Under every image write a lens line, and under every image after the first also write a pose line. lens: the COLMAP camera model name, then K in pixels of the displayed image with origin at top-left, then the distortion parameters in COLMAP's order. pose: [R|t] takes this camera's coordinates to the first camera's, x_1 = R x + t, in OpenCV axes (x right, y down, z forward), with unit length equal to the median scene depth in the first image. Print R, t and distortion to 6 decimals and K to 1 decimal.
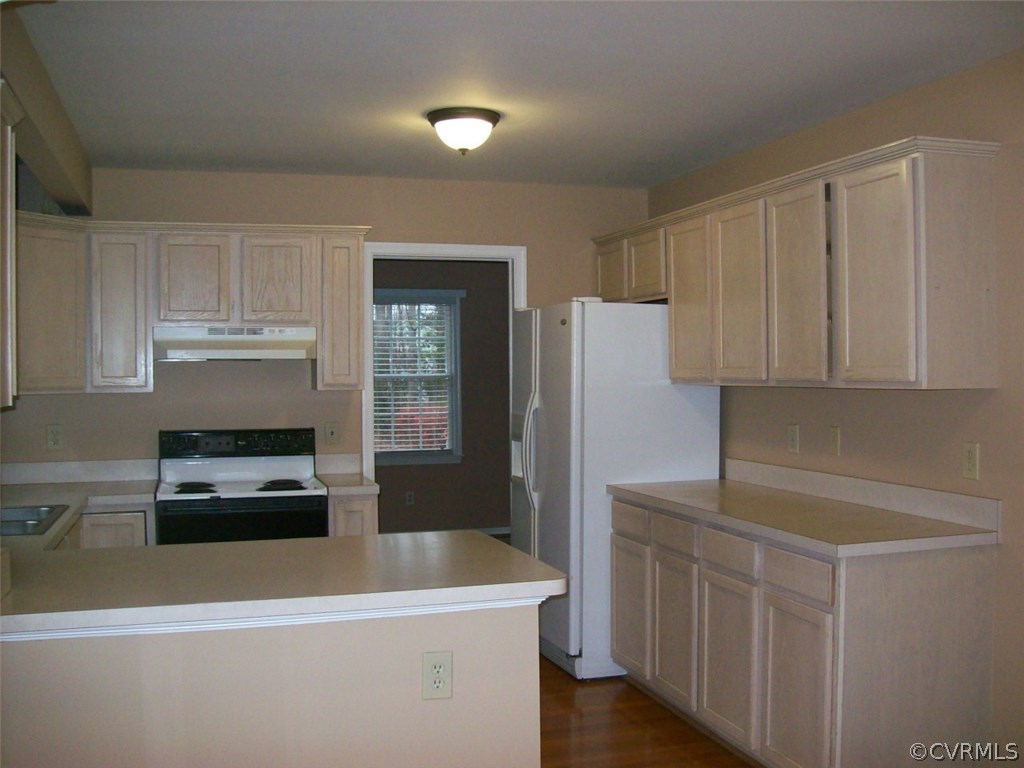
lens RADIAL K [[1063.5, 0, 512.0], [0, 1063.5, 384.0], [0, 0, 1]] dist [-0.131738, -0.014694]
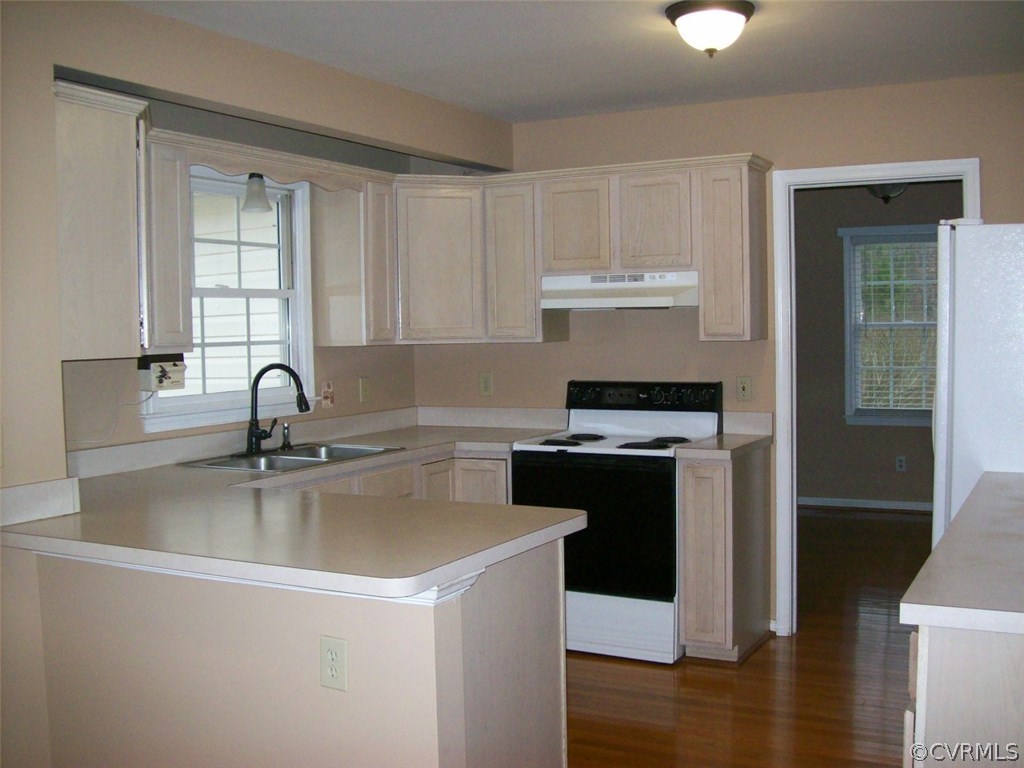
lens RADIAL K [[1063.5, 0, 512.0], [0, 1063.5, 384.0], [0, 0, 1]] dist [-0.131738, -0.014694]
pose [[0.712286, 0.032395, -0.701142, 0.343481], [0.003582, 0.998754, 0.049785, -0.002936], [0.701881, -0.037972, 0.711282, 0.248122]]
